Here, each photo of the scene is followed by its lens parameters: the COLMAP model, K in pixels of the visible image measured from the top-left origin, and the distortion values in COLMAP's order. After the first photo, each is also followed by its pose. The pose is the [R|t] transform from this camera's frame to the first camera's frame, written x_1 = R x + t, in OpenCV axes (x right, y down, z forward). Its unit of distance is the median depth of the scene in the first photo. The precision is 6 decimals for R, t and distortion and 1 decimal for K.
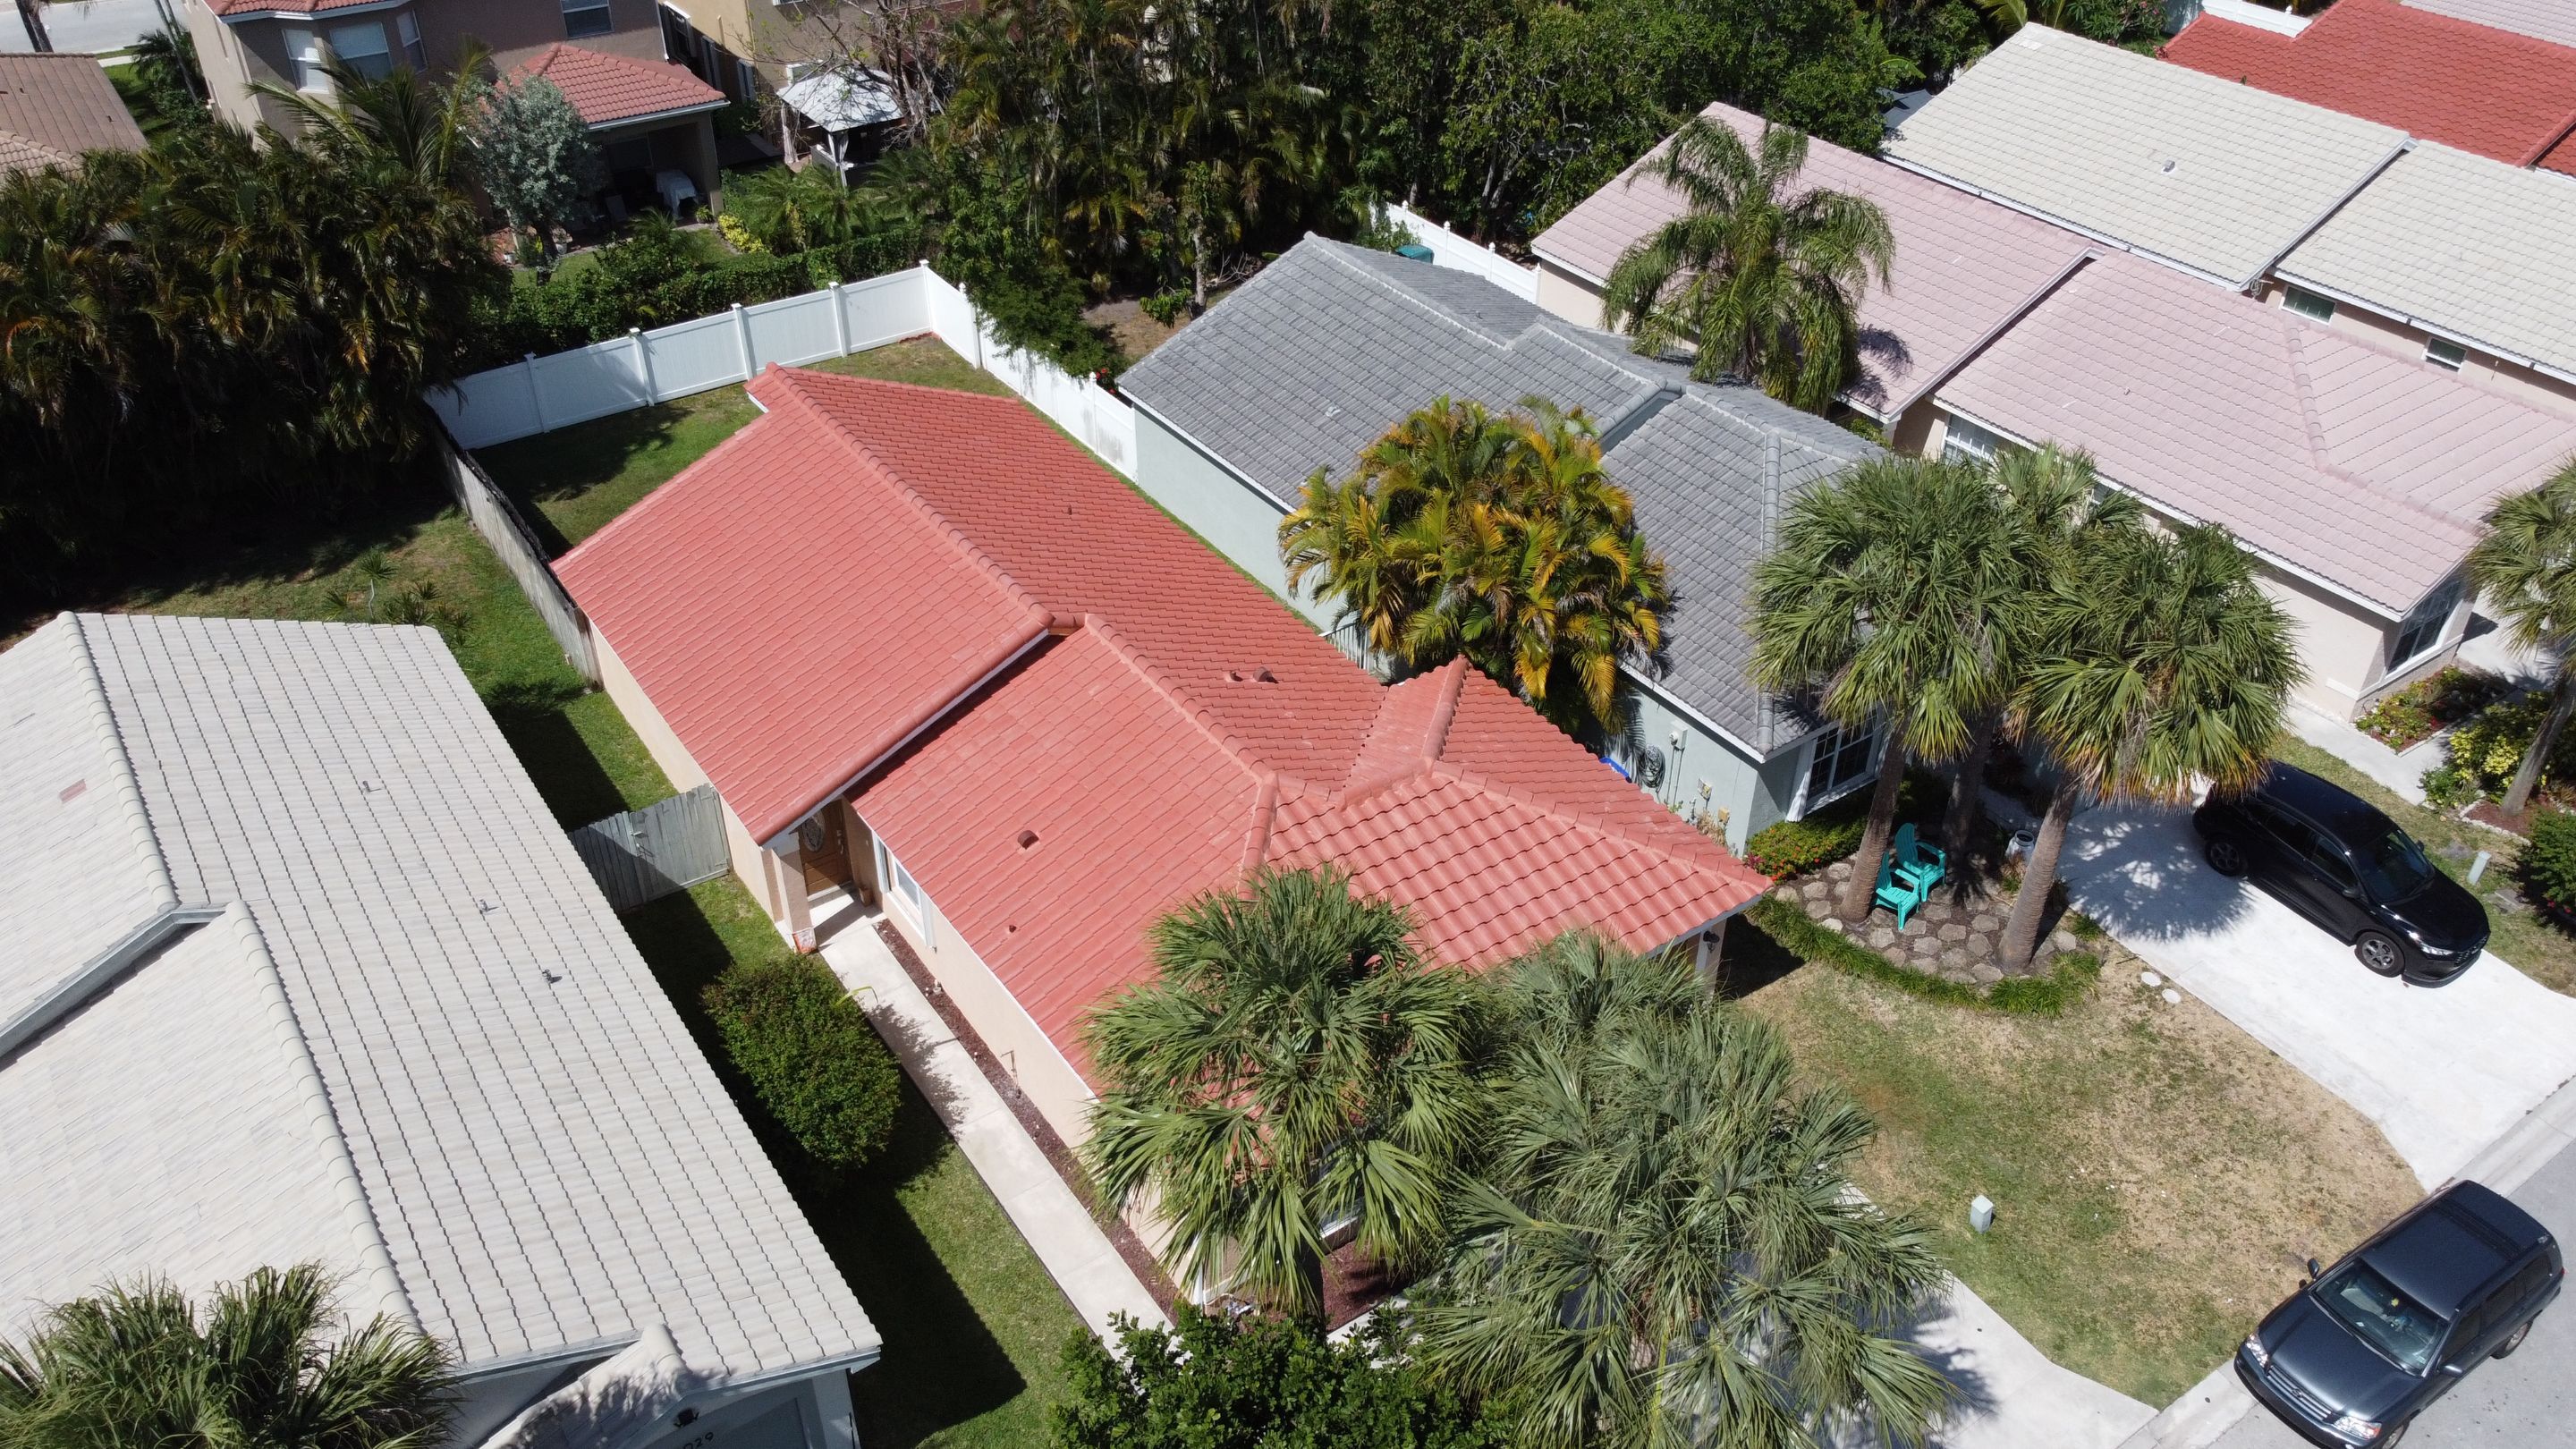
lens RADIAL K [[1949.2, 0, 1301.2], [0, 1949.2, 727.0], [0, 0, 1]] dist [0.005756, -0.012958]
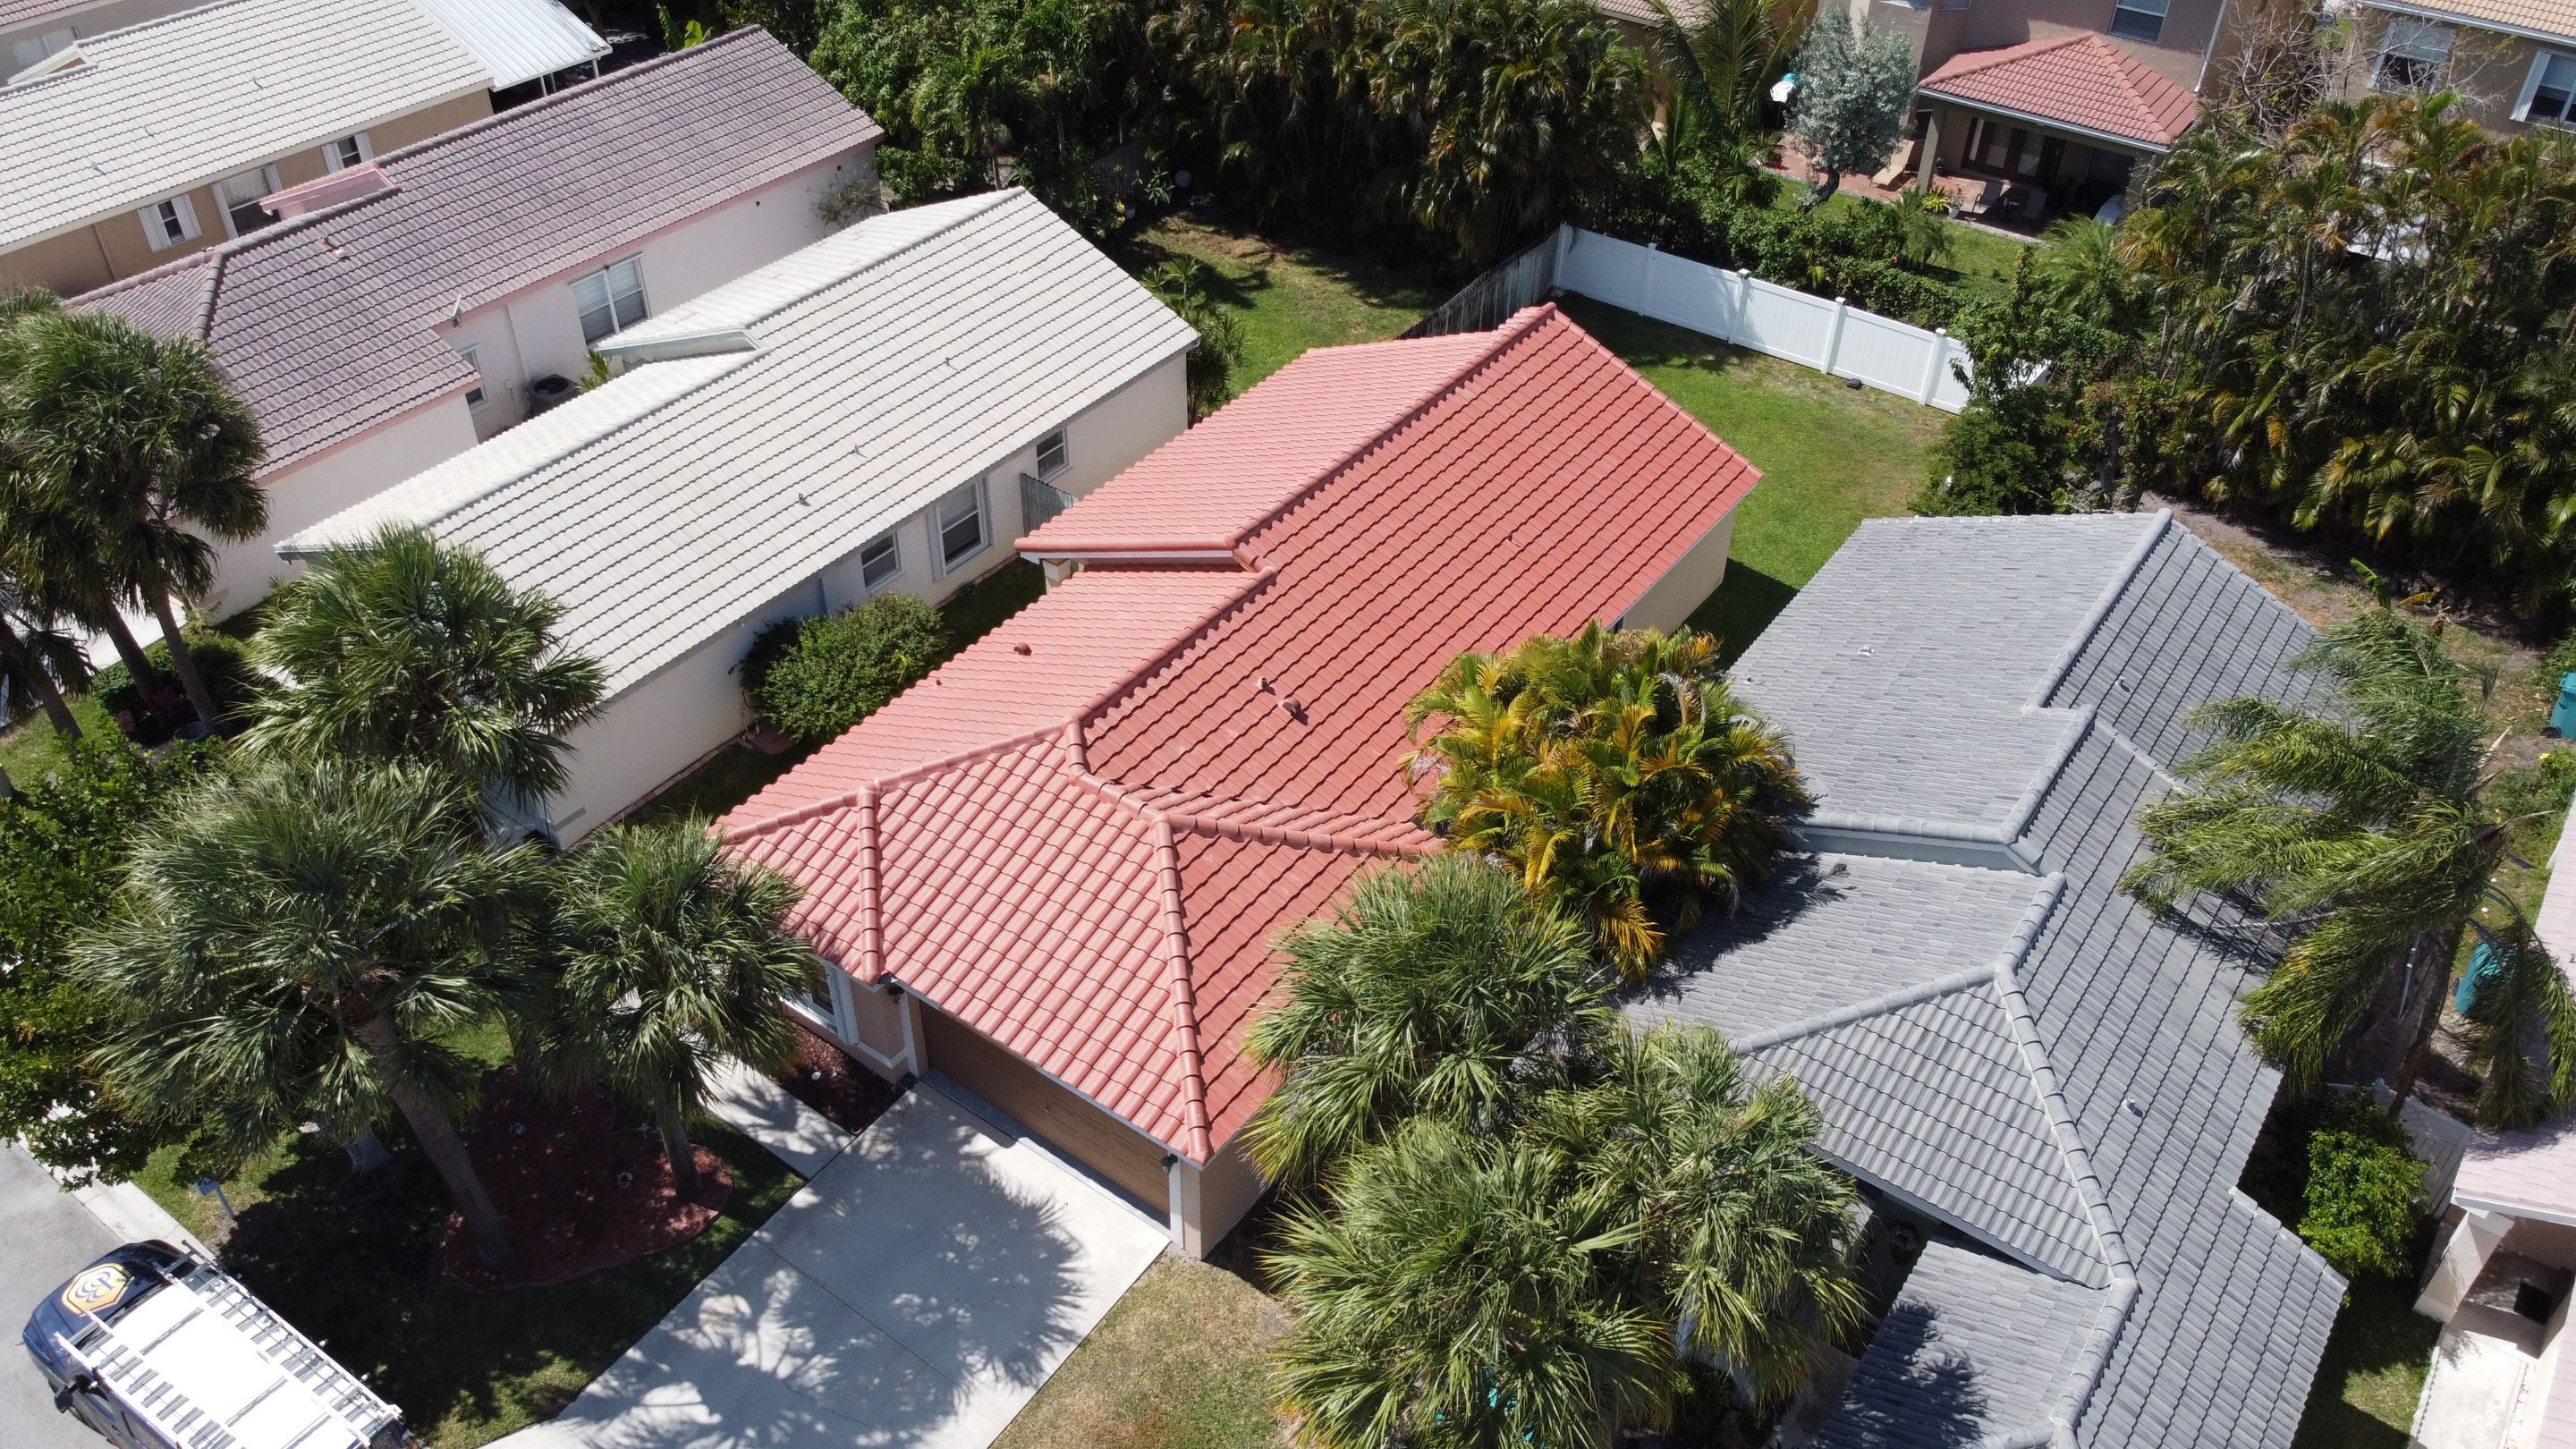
lens RADIAL K [[1949.2, 0, 1278.4], [0, 1949.2, 735.1], [0, 0, 1]] dist [0.005756, -0.012958]
pose [[0.331822, 0.594128, -0.732738, 0.490656], [-0.550893, 0.752582, 0.360746, -0.252071], [0.765775, 0.283957, 0.577024, 0.261860]]
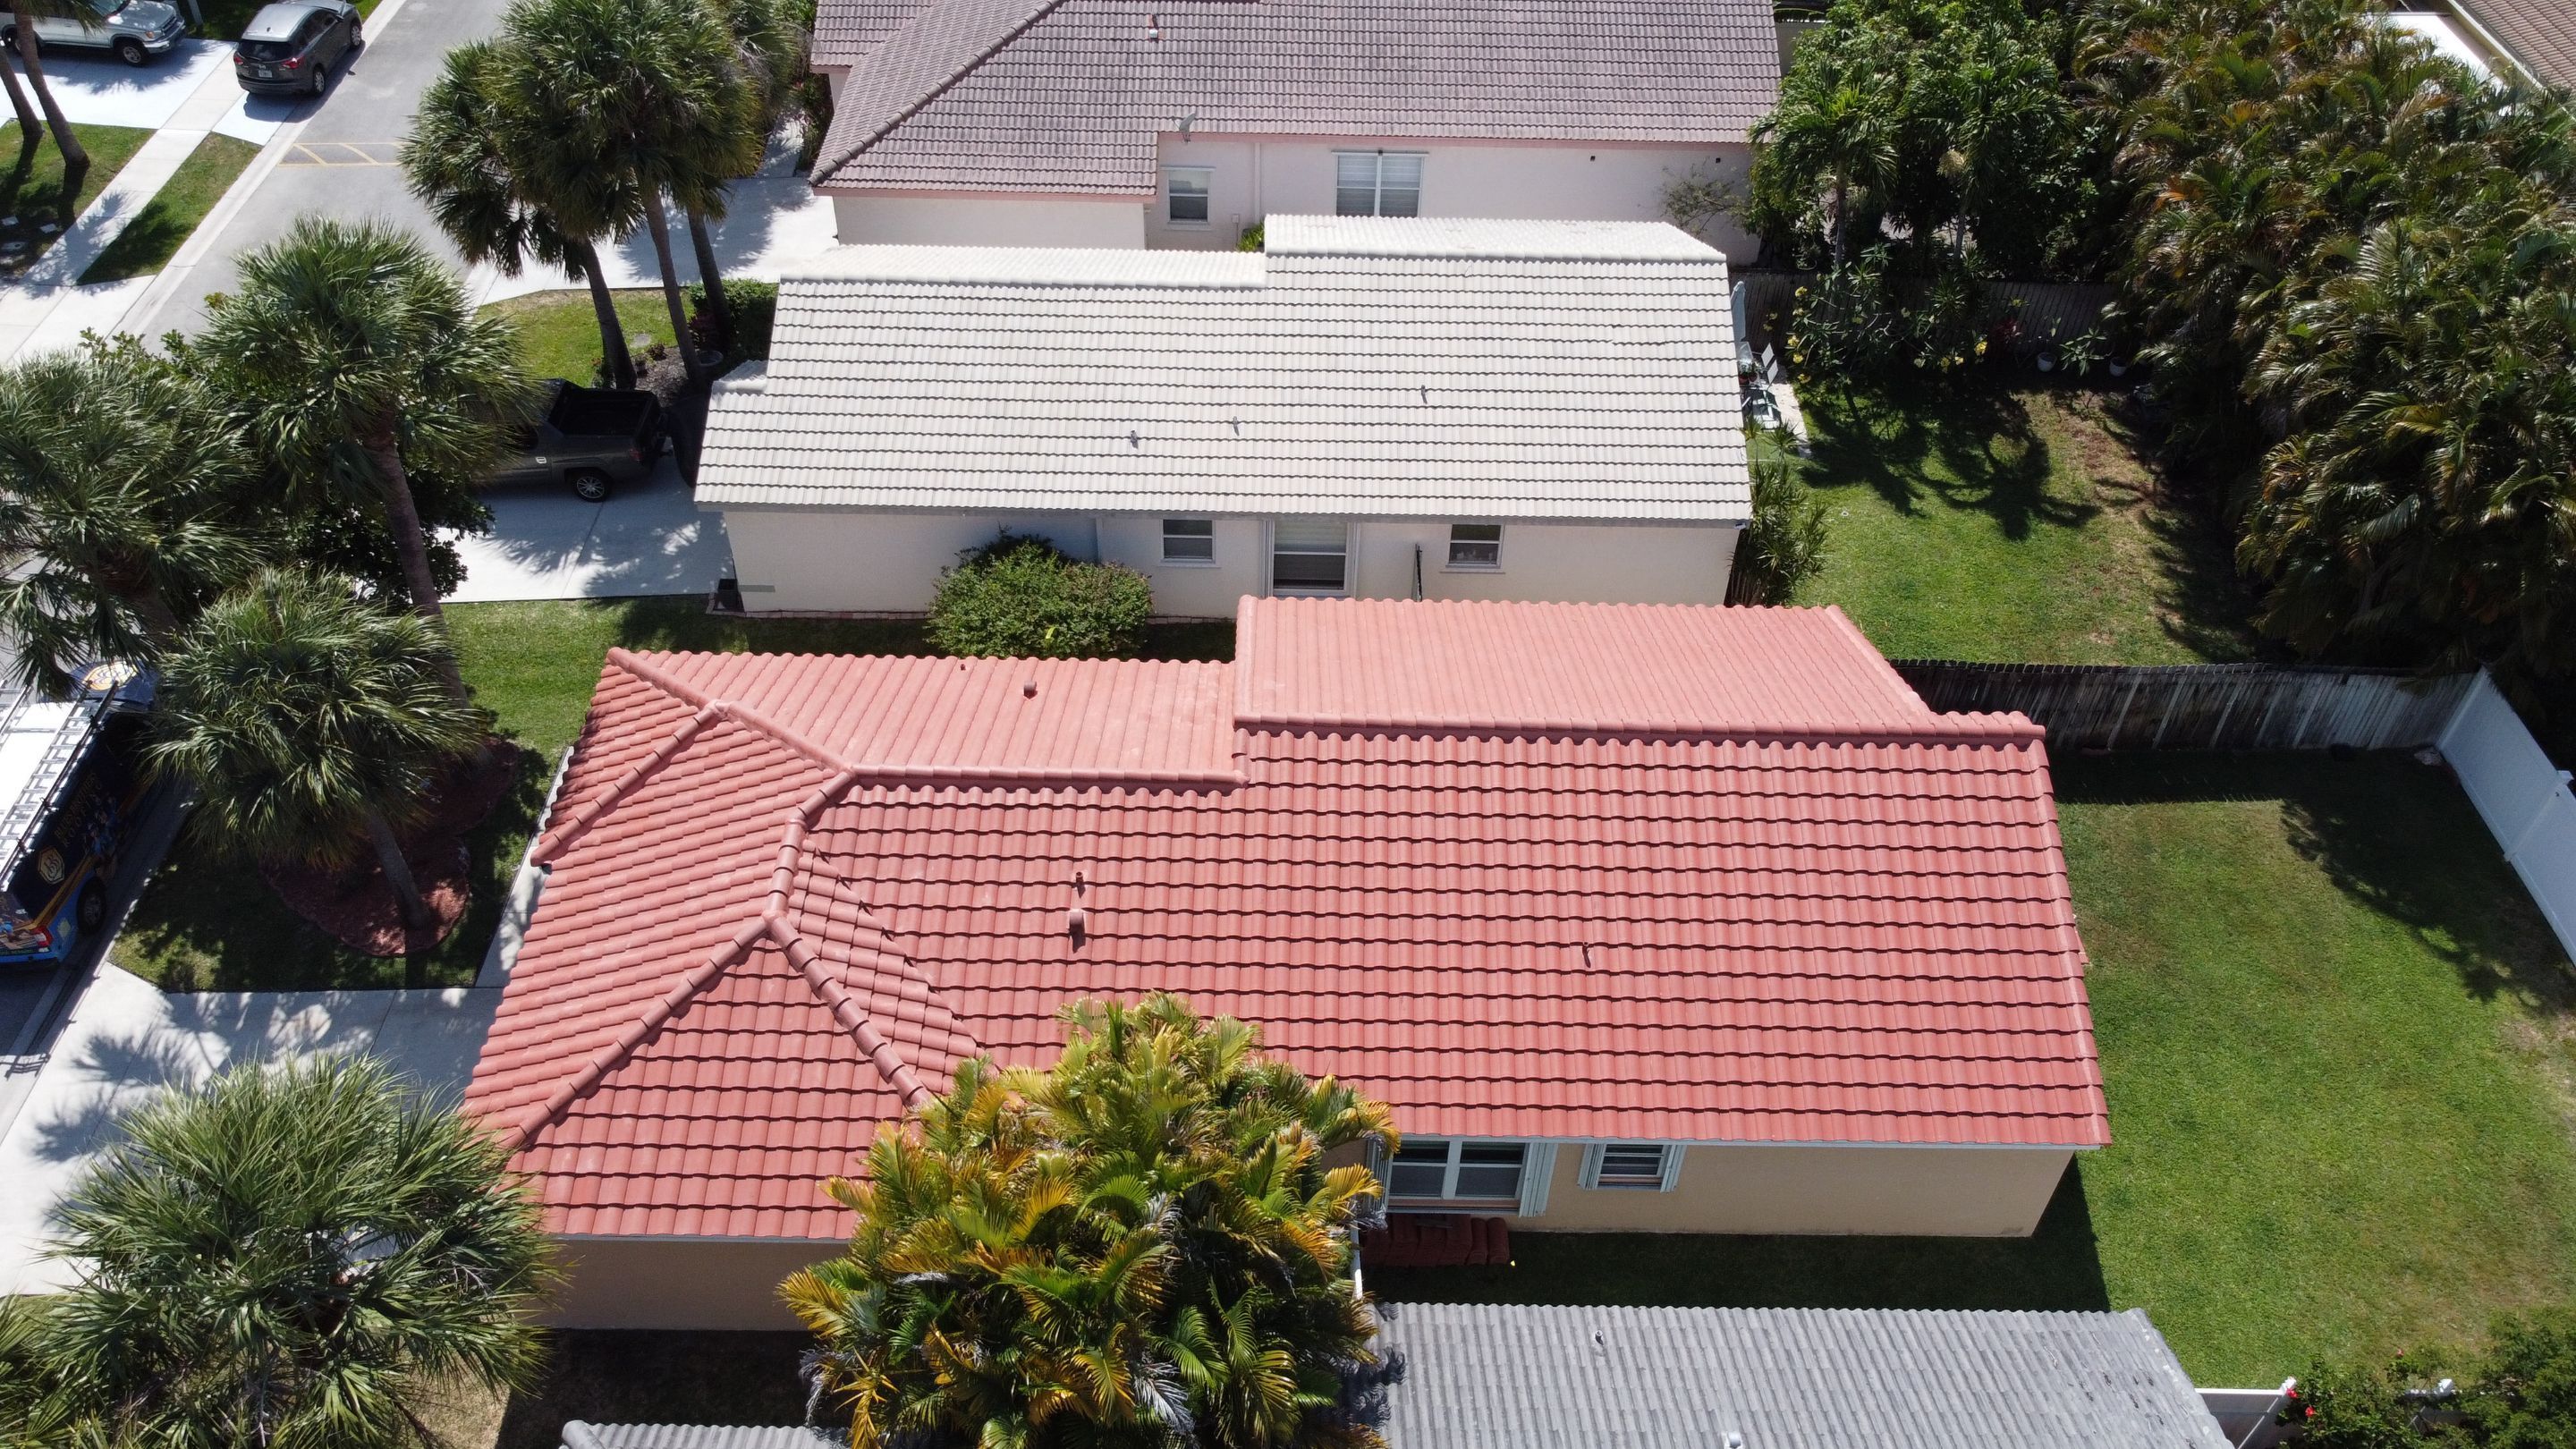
lens RADIAL K [[1949.2, 0, 1282.7], [0, 1949.2, 719.0], [0, 0, 1]] dist [0.005756, -0.012958]
pose [[-0.569429, 0.549671, -0.611239, 0.256156], [-0.490736, 0.369230, 0.789207, -0.493821], [0.659492, 0.749354, 0.059493, 0.618075]]
